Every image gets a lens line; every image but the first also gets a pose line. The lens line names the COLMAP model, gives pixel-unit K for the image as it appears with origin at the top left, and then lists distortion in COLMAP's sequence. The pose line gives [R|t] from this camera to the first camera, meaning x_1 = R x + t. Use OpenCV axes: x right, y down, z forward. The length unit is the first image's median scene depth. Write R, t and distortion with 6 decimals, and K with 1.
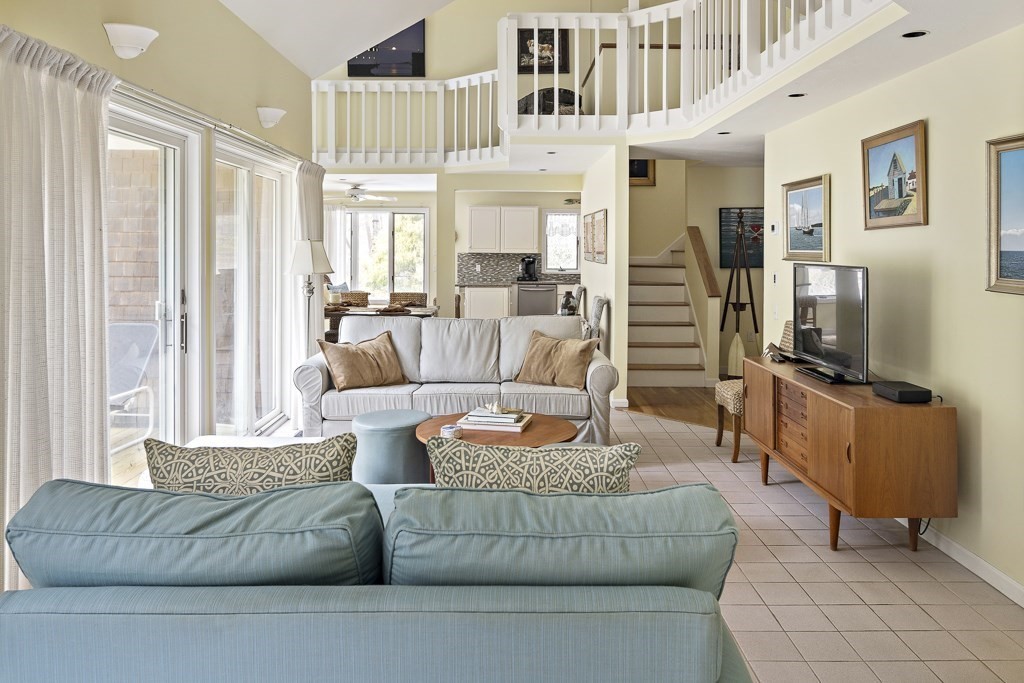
lens RADIAL K [[767.9, 0, 518.9], [0, 767.9, 334.1], [0, 0, 1]] dist [0.004068, 0.003710]
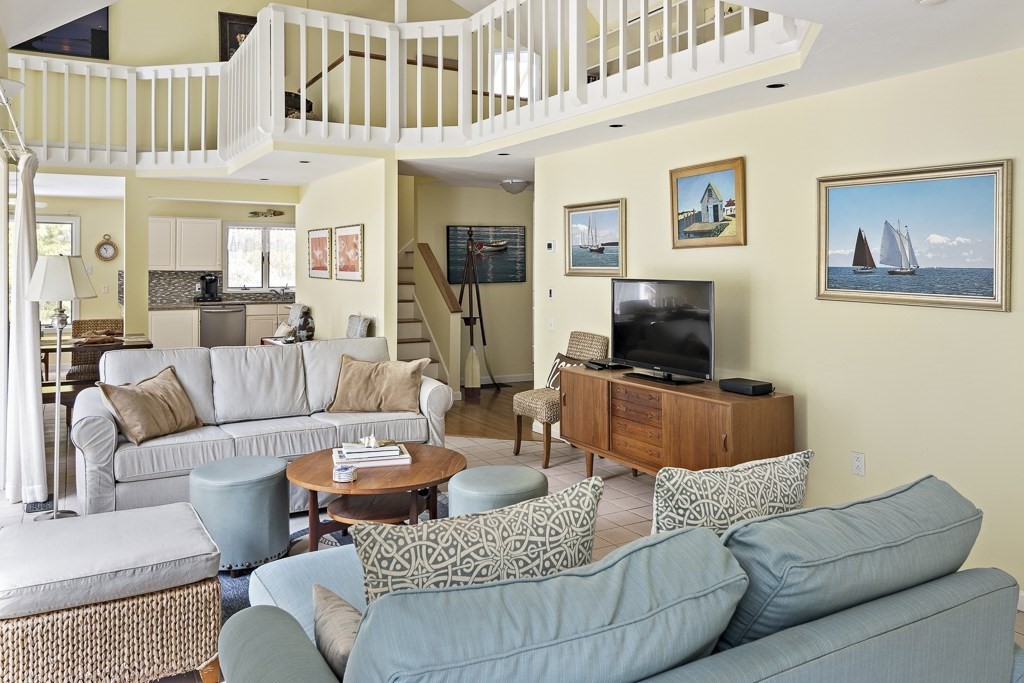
lens RADIAL K [[767.9, 0, 515.1], [0, 767.9, 344.2], [0, 0, 1]] dist [0.004068, 0.003710]
pose [[0.869553, -0.053153, 0.490971, -0.244196], [0.056911, 0.998353, 0.007287, -0.011760], [-0.490549, 0.021605, 0.871146, 0.093165]]
